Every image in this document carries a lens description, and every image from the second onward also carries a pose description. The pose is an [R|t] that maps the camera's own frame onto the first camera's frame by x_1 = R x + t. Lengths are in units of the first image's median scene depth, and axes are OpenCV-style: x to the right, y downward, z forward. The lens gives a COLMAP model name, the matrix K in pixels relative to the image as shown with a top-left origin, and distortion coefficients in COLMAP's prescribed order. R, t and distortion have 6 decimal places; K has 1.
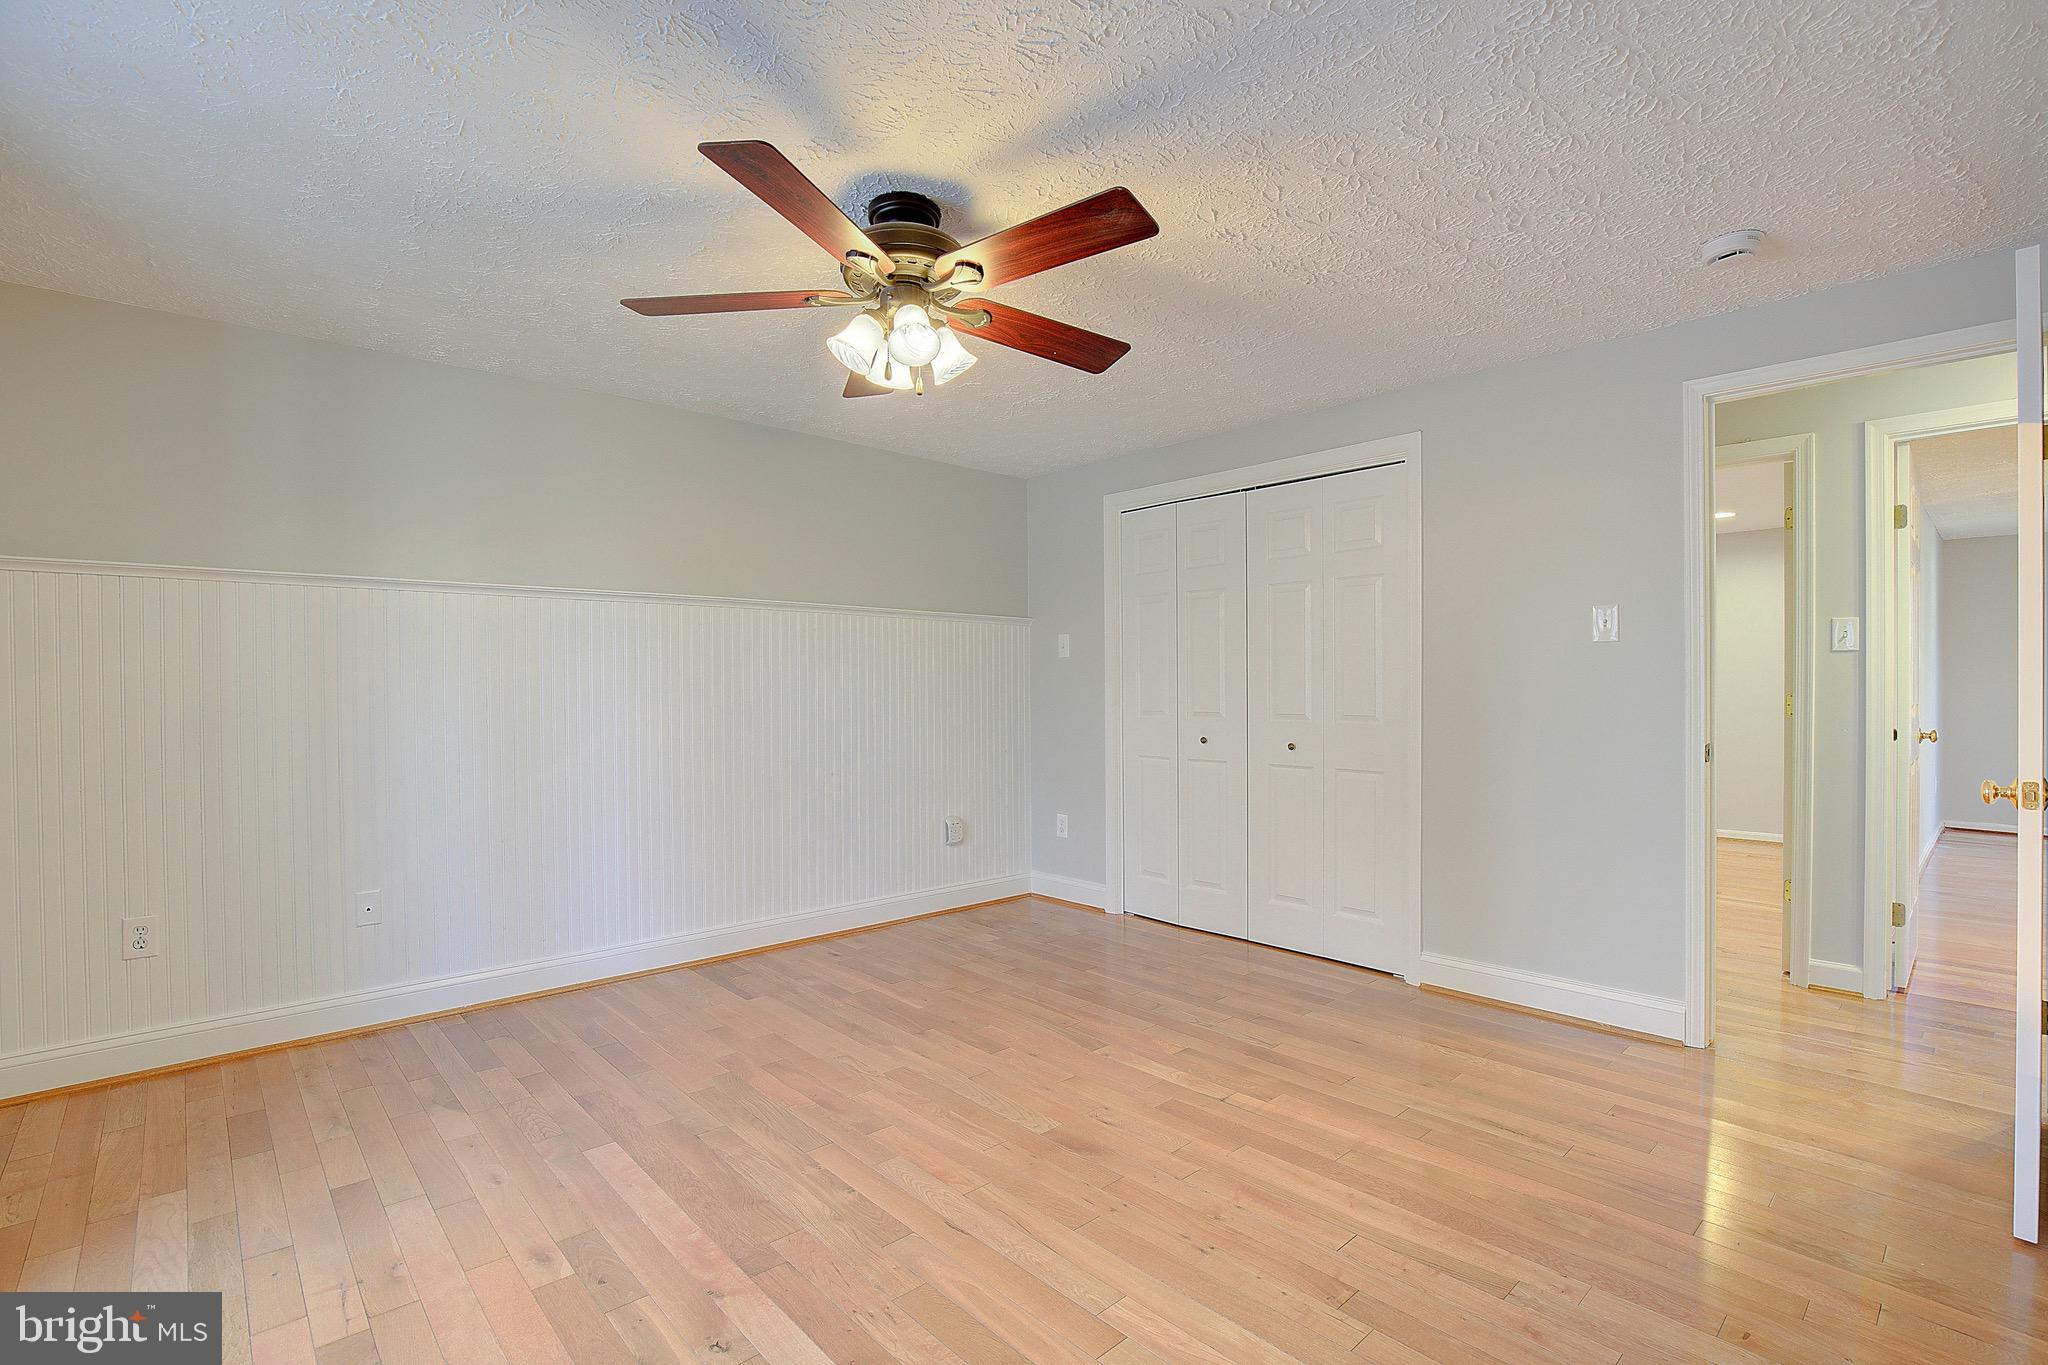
lens RADIAL K [[945.6, 0, 1049.5], [0, 945.6, 689.6], [0, 0, 1]] dist [-0.023866, 0.002721]
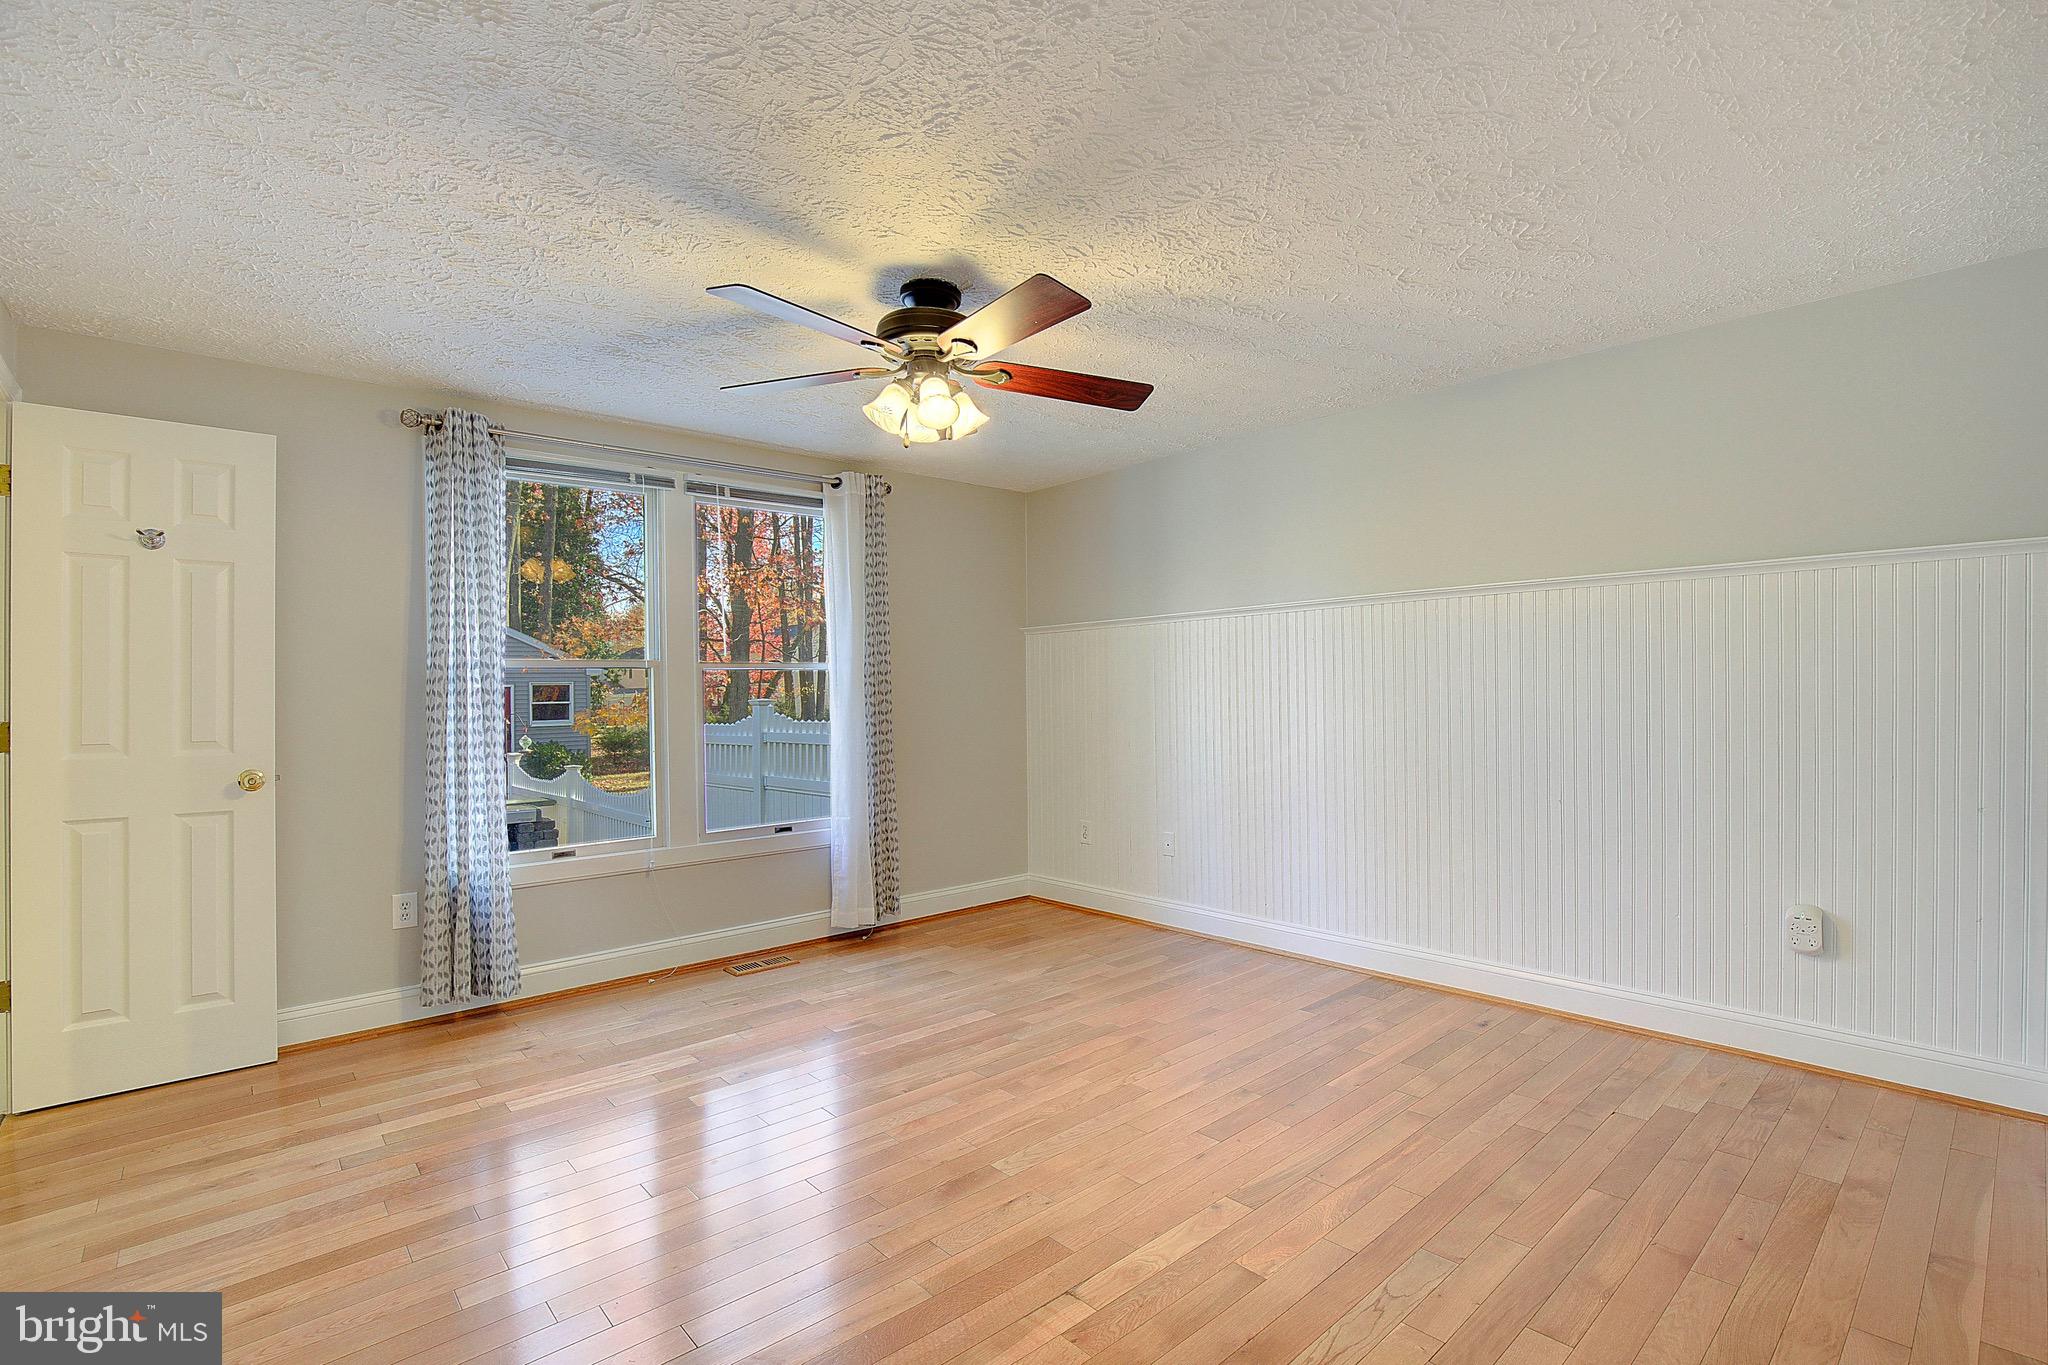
lens RADIAL K [[945.6, 0, 1057.4], [0, 945.6, 688.0], [0, 0, 1]] dist [-0.023866, 0.002721]
pose [[-0.005198, -0.001655, -0.999985, 0.730457], [0.008727, 0.999960, -0.001701, -0.005698], [0.999948, -0.008735, -0.005184, 0.836762]]
